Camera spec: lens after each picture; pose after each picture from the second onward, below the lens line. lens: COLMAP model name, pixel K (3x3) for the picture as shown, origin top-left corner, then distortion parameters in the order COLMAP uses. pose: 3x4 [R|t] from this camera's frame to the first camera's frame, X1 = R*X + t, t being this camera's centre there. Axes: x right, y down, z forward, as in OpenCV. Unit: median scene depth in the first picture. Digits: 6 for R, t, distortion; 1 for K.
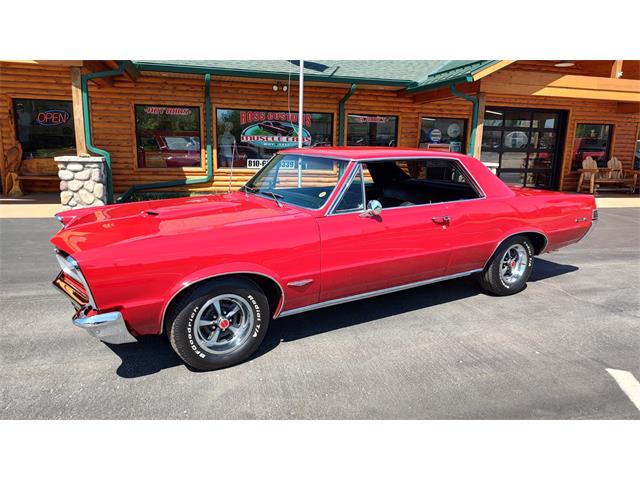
lens RADIAL K [[455.9, 0, 321.8], [0, 455.9, 240.7], [0, 0, 1]] dist [0.010383, -0.004575]
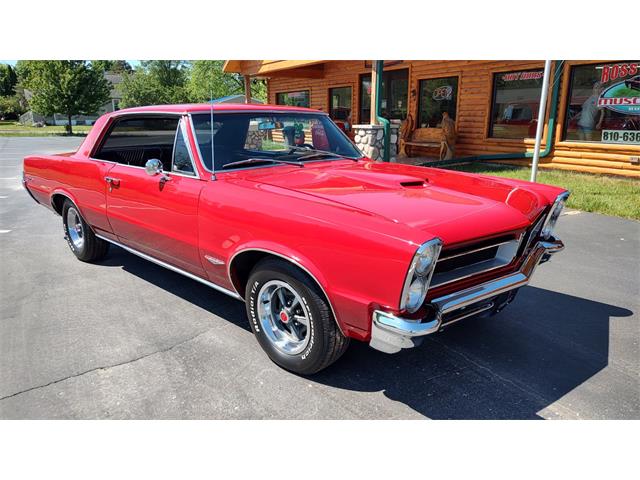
lens RADIAL K [[459.4, 0, 323.9], [0, 459.4, 239.4], [0, 0, 1]] dist [0.011532, -0.010533]
pose [[0.282310, 0.226245, -0.932263, 0.483422], [-0.186912, 0.966141, 0.177866, -0.057703], [0.940938, 0.124038, 0.315039, 0.373614]]
